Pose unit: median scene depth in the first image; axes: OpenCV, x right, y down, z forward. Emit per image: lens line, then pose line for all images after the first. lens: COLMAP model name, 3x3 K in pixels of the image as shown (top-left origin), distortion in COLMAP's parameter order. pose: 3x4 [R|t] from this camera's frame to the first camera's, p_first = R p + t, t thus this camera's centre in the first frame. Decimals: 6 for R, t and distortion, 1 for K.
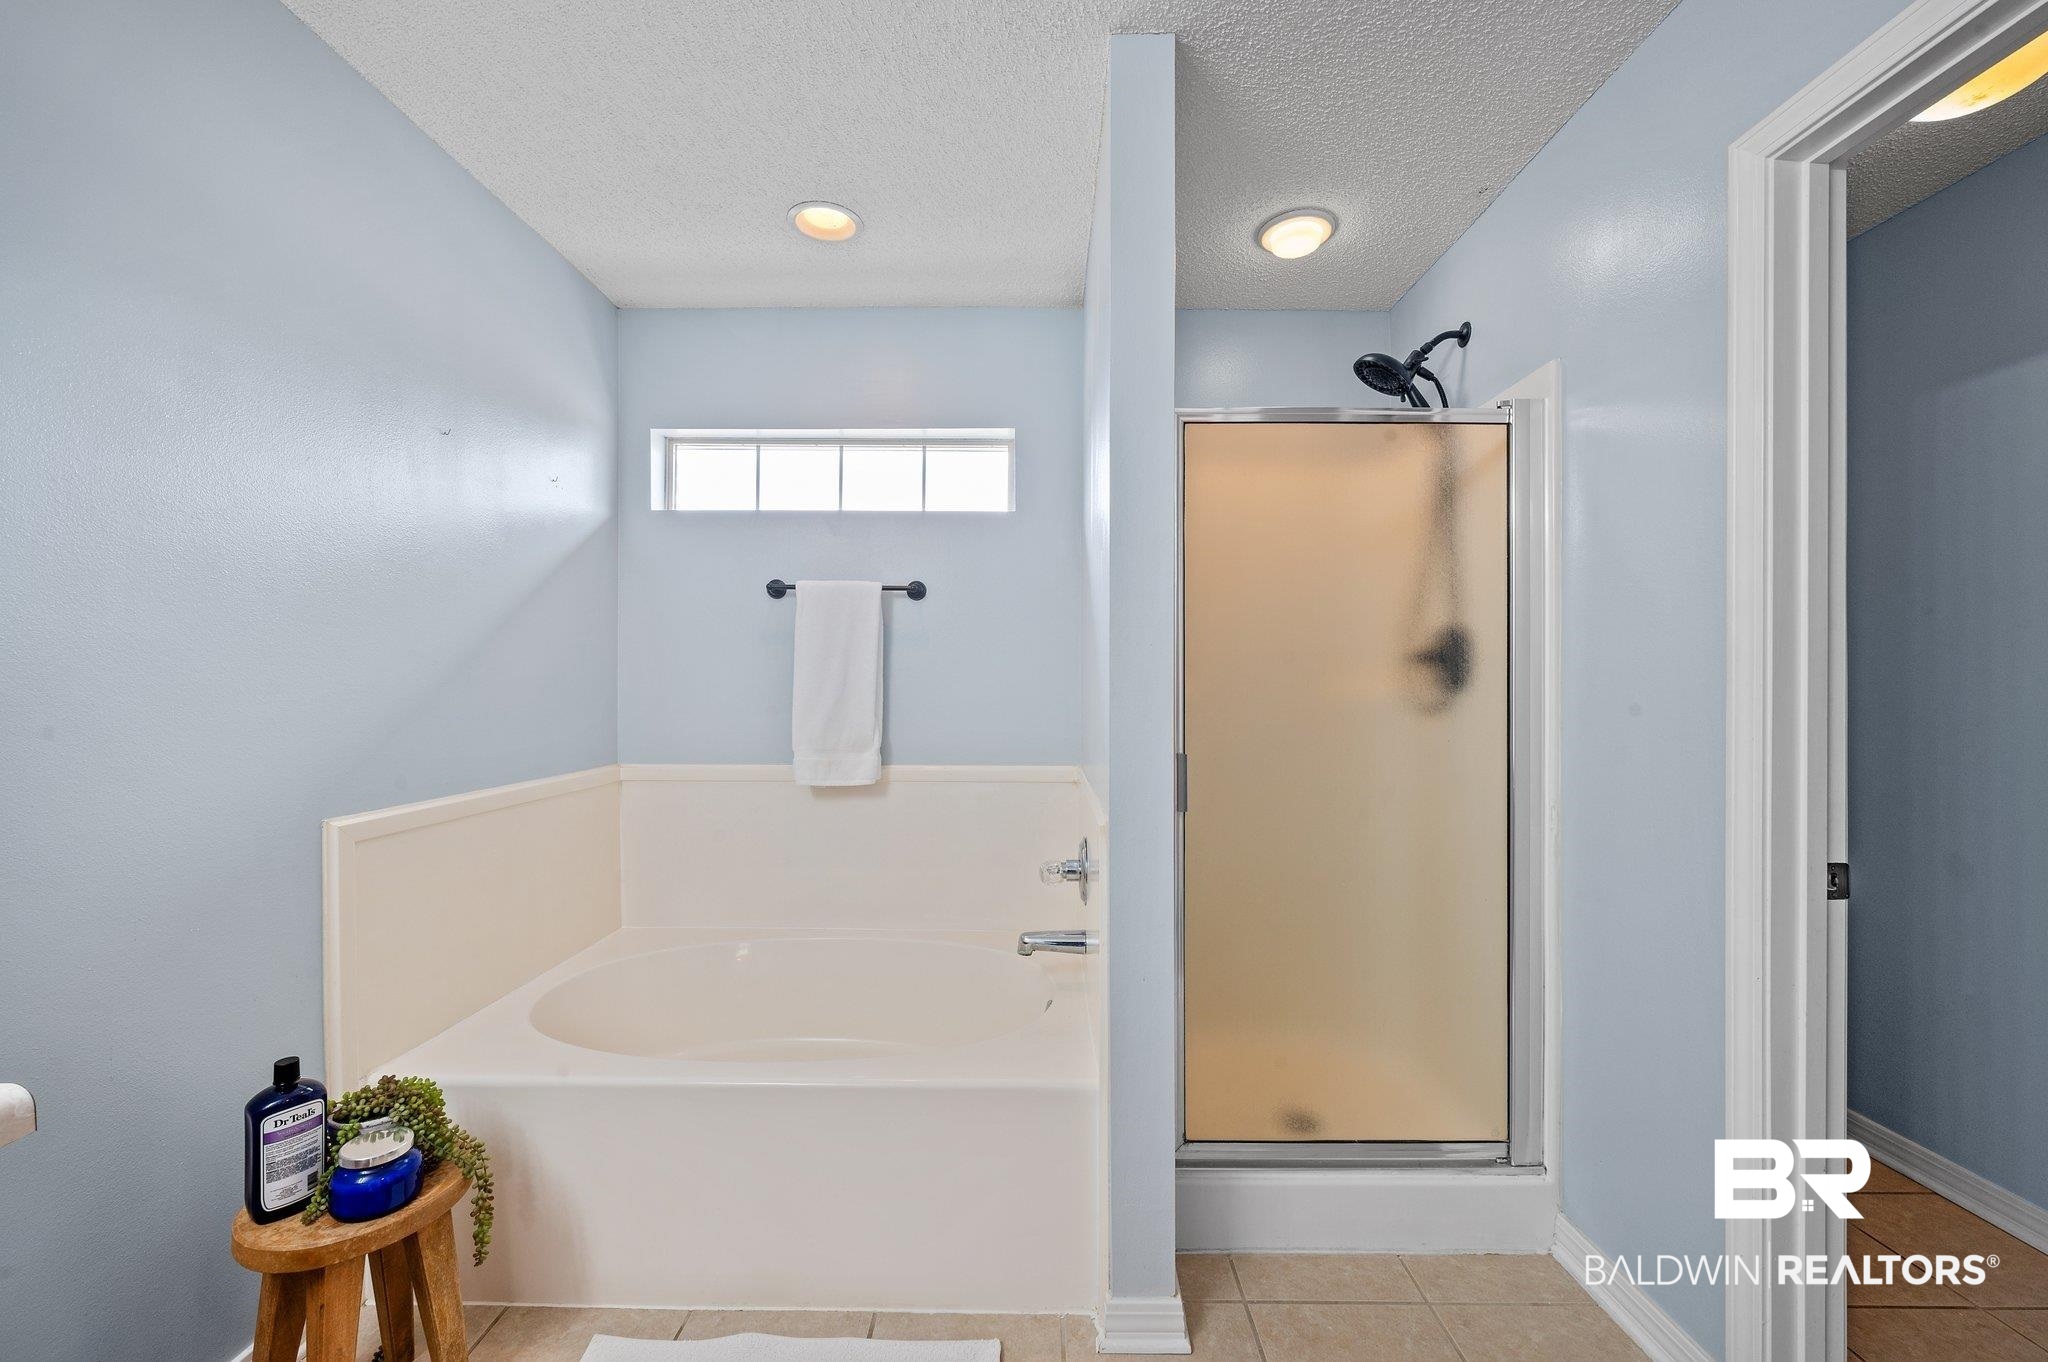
lens RADIAL K [[802.9, 0, 1029.4], [0, 802.9, 685.5], [0, 0, 1]] dist [-0.003195, -0.000482]
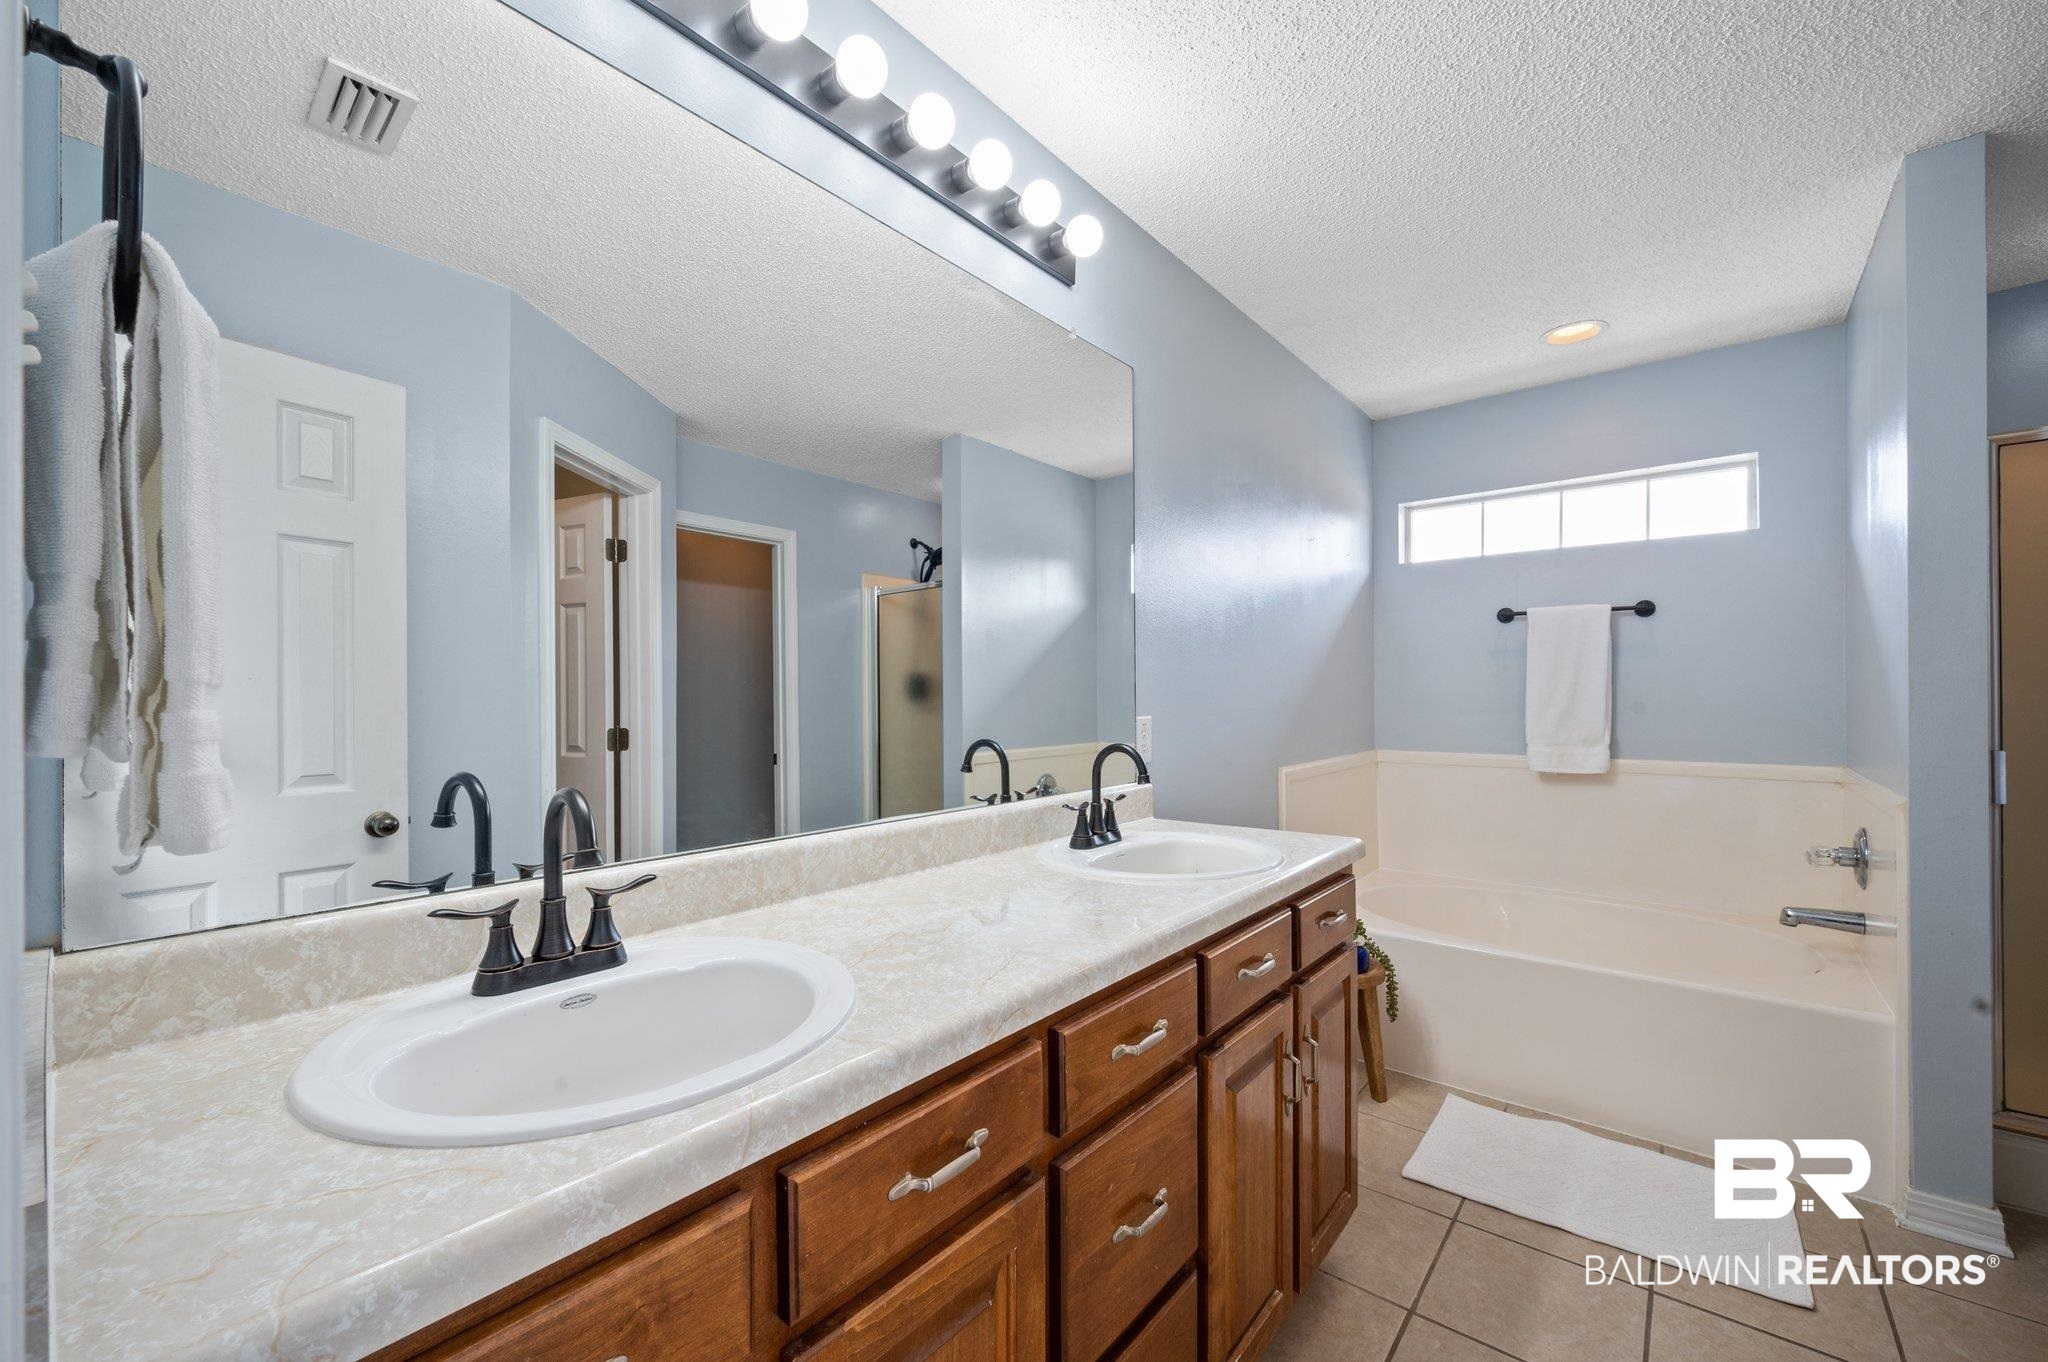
lens RADIAL K [[802.9, 0, 1024.2], [0, 802.9, 706.6], [0, 0, 1]] dist [-0.003195, -0.000482]
pose [[0.779741, -0.000245, -0.626102, -0.120685], [0.008047, 0.999921, 0.009631, 0.004263], [0.626050, -0.012548, 0.779682, -0.481001]]
